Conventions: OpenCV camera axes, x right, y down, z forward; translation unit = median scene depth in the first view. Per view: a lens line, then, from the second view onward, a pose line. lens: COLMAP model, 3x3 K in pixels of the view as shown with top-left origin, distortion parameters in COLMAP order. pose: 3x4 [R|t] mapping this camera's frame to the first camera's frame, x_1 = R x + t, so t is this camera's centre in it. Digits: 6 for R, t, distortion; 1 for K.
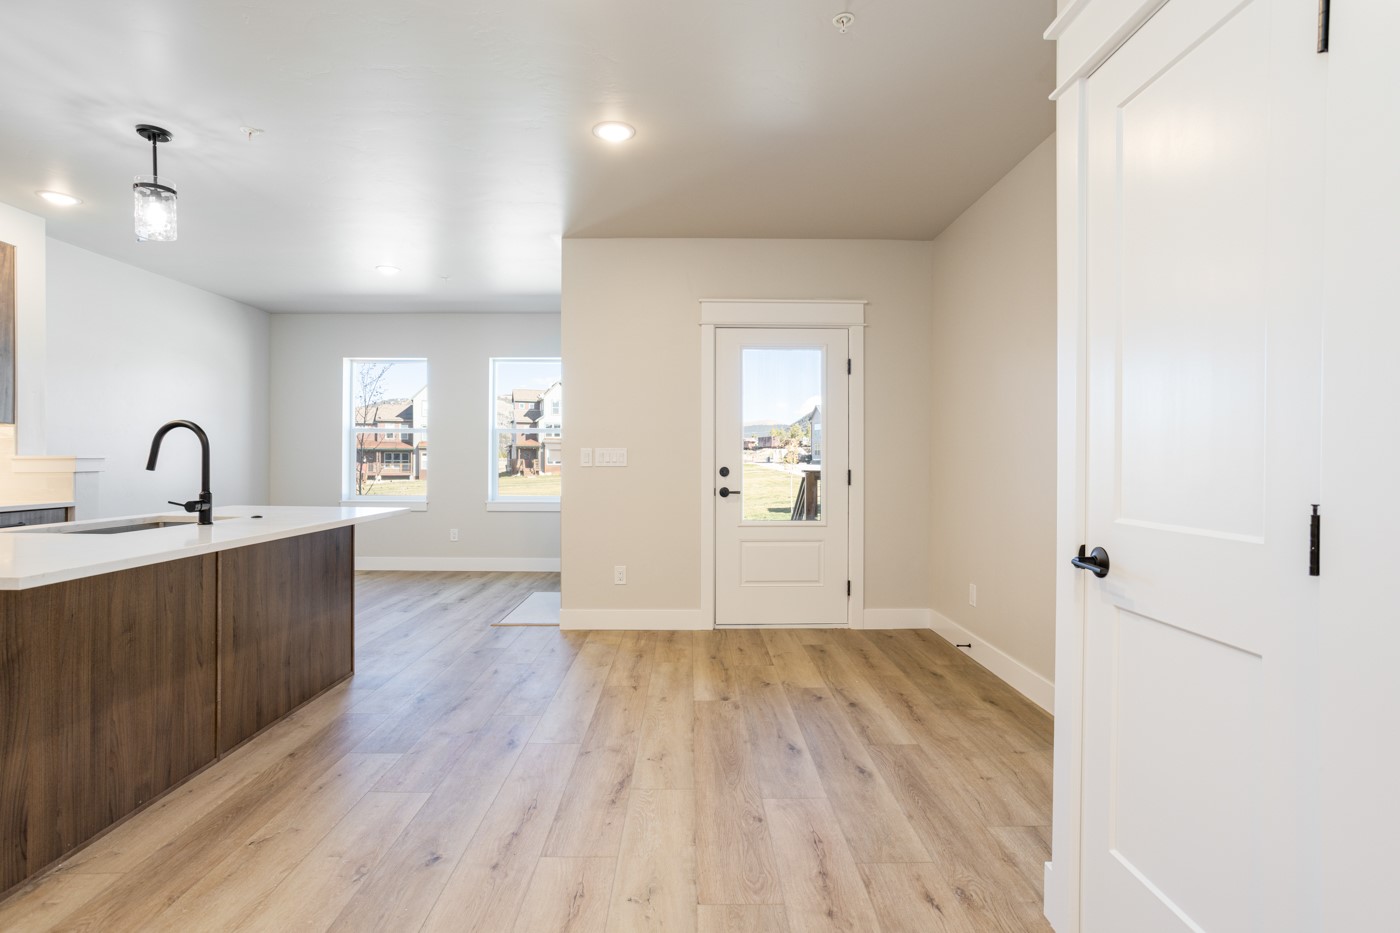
lens RADIAL K [[692.3, 0, 701.3], [0, 692.3, 460.2], [0, 0, 1]] dist [-0.042697, 0.027648]
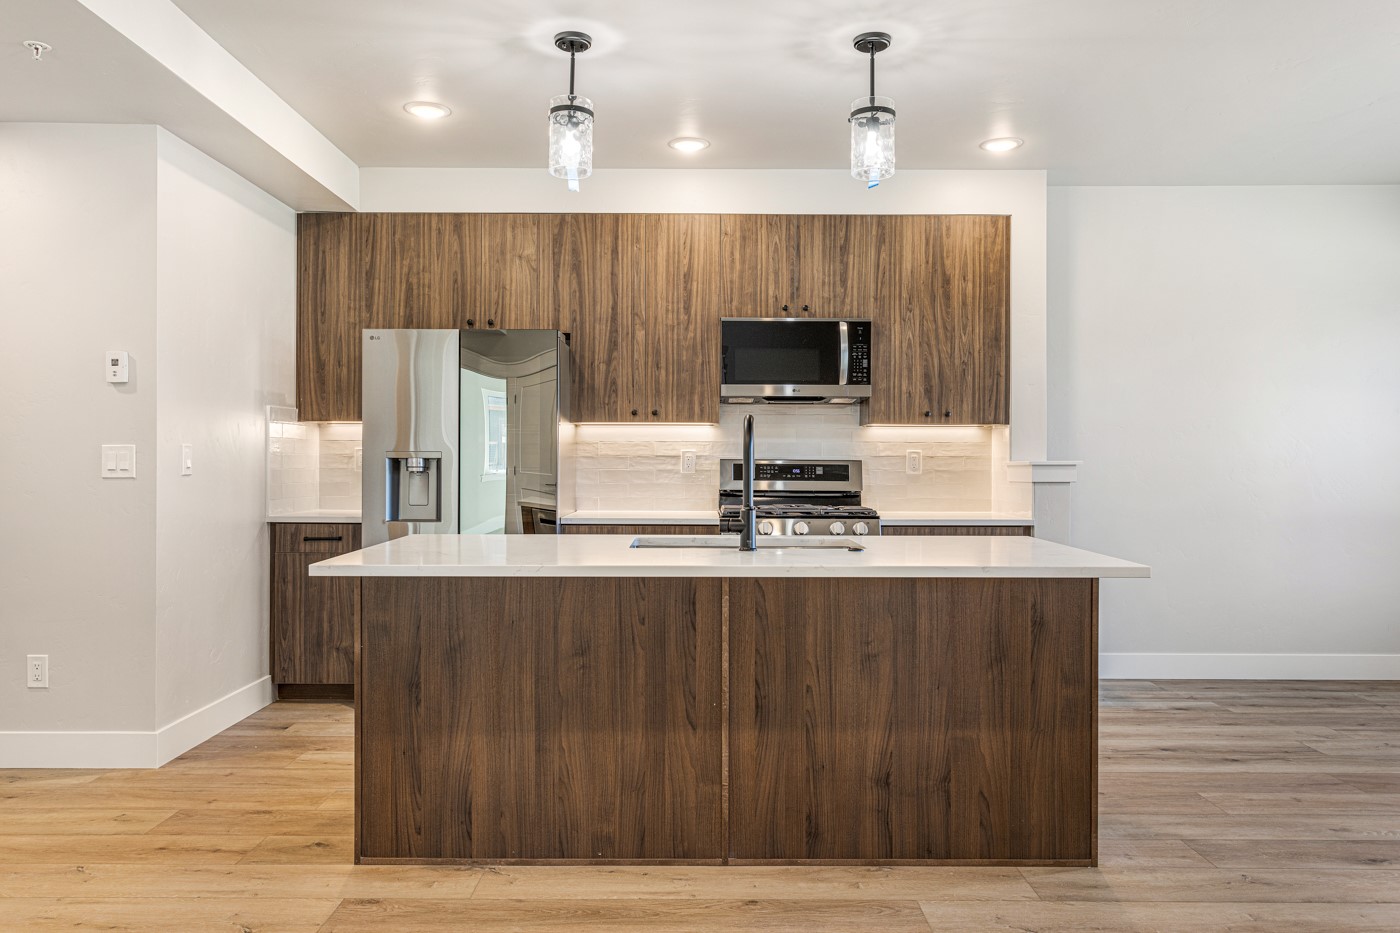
lens RADIAL K [[1023.3, 0, 692.5], [0, 1023.3, 462.6], [0, 0, 1]] dist [0.007746, -0.004823]
pose [[-0.016541, -0.002754, -0.999859, 0.360897], [-0.003285, 0.999991, -0.002700, -0.000584], [0.999858, 0.003240, -0.016550, 0.824963]]
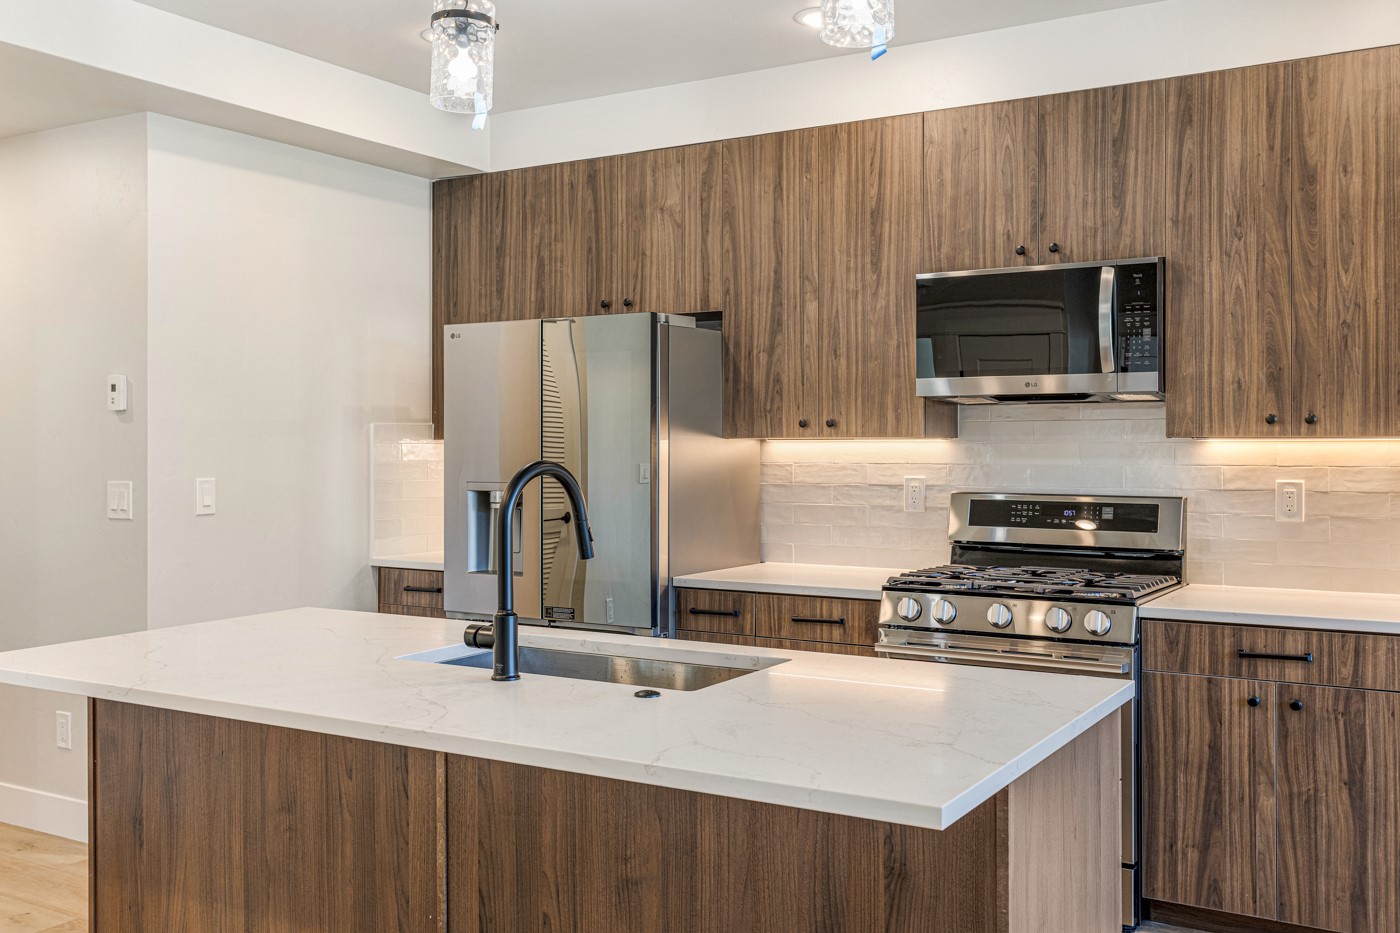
lens RADIAL K [[1338.0, 0, 700.9], [0, 1338.0, 439.5], [0, 0, 1]] dist [0.014046, 0.000000]
pose [[-0.541544, -0.005294, -0.840656, -0.005157], [-0.000378, 0.999982, -0.006054, -0.059503], [0.840673, -0.002960, -0.541536, 1.404043]]
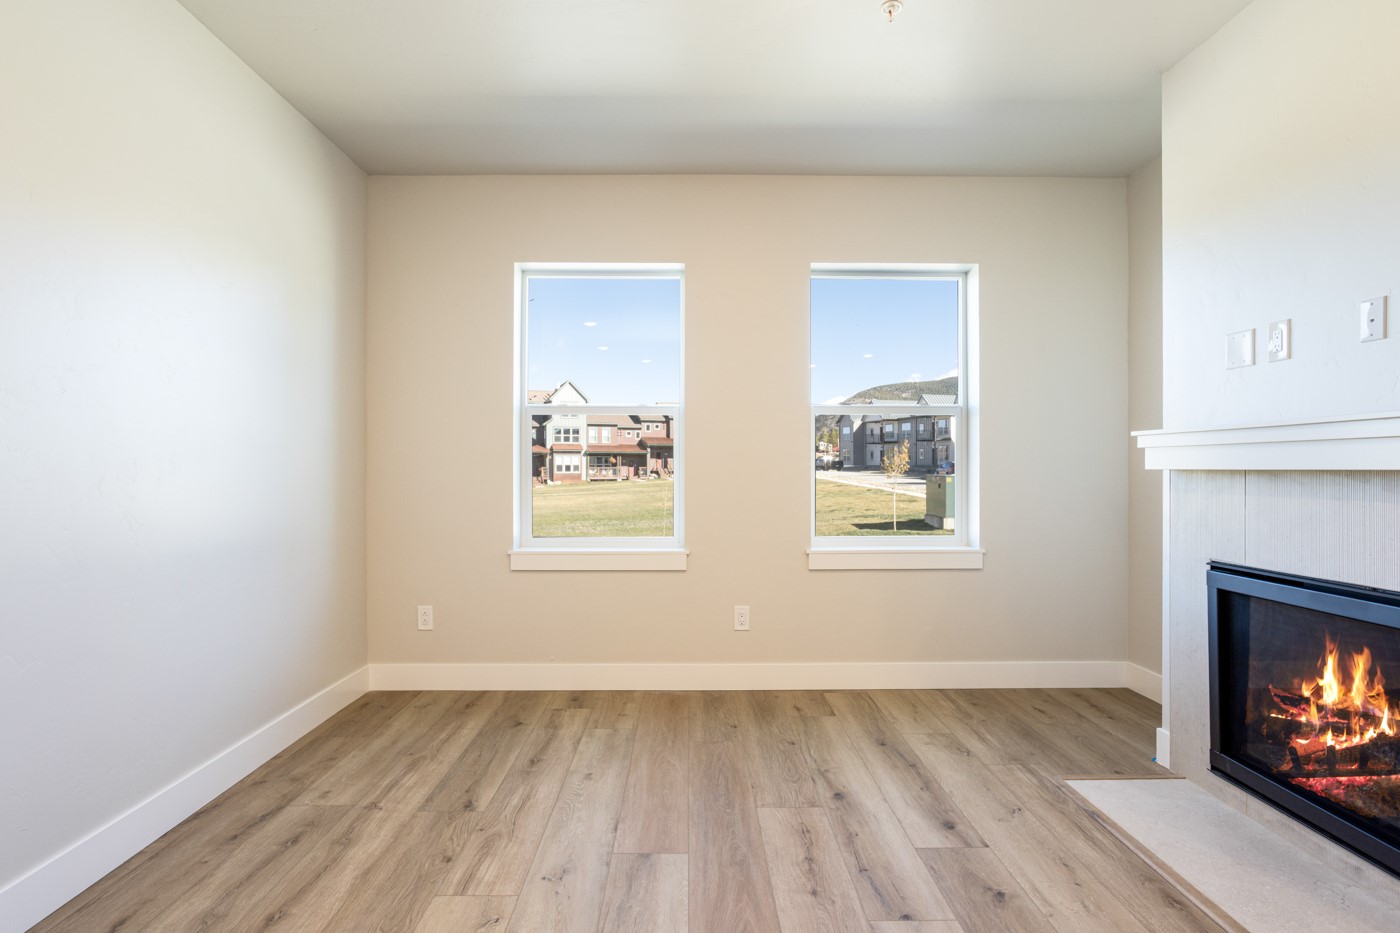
lens RADIAL K [[758.0, 0, 695.0], [0, 758.0, 459.5], [0, 0, 1]] dist [-0.031913, 0.022581]
pose [[0.999777, -0.007189, -0.019837, -0.880986], [0.006989, 0.999924, -0.010121, -0.001589], [0.019909, 0.009980, 0.999752, 1.033684]]
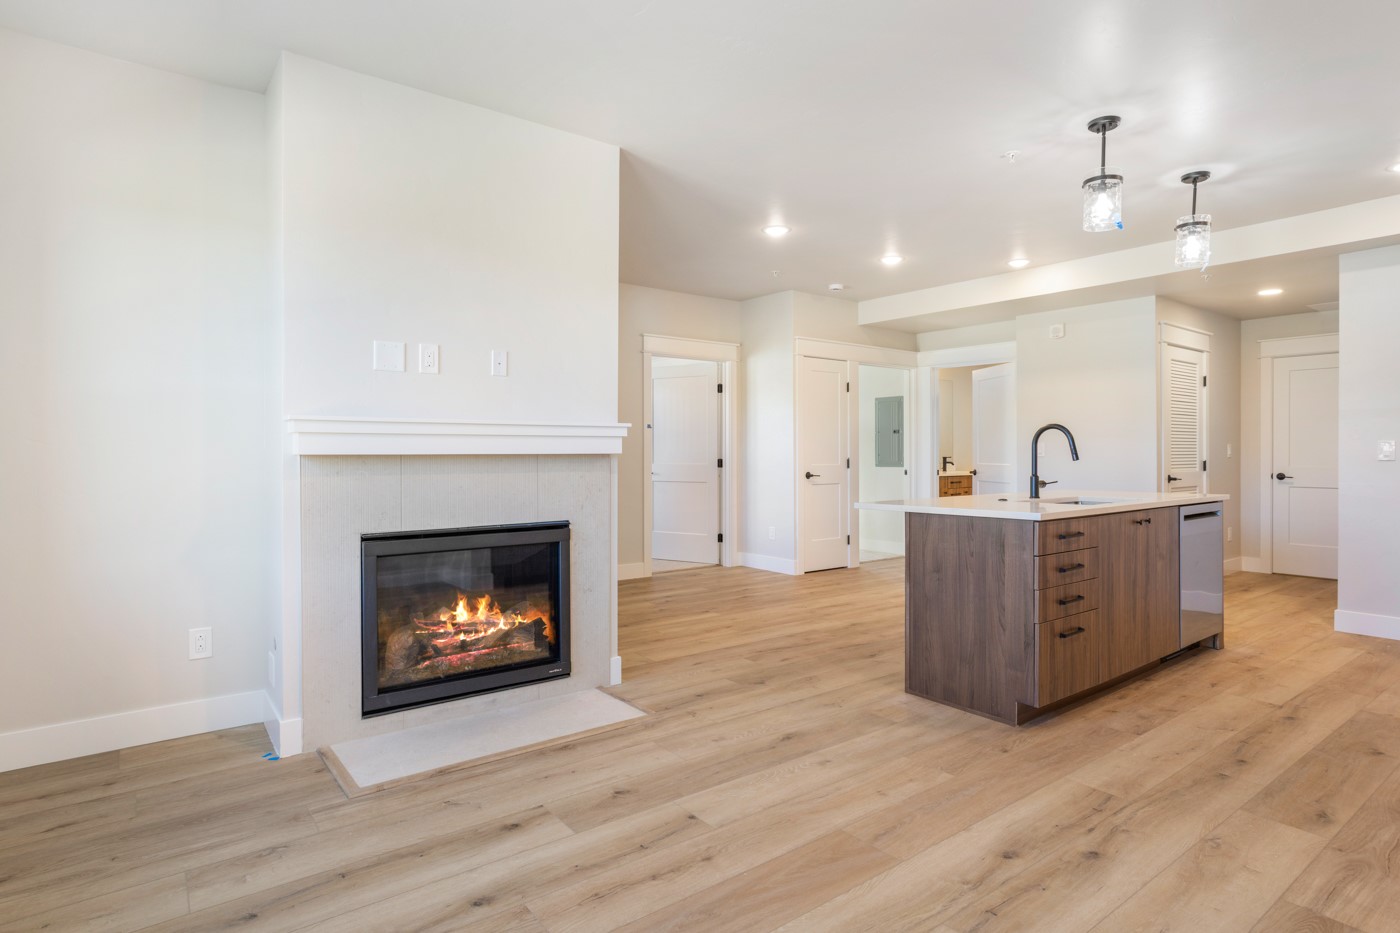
lens RADIAL K [[738.3, 0, 678.2], [0, 738.3, 457.0], [0, 0, 1]] dist [-0.018484, 0.017707]
pose [[-0.573858, -0.009640, 0.818898, -1.336167], [-0.002320, 0.999946, 0.010145, -0.002681], [-0.818951, 0.003922, -0.573849, 2.132266]]
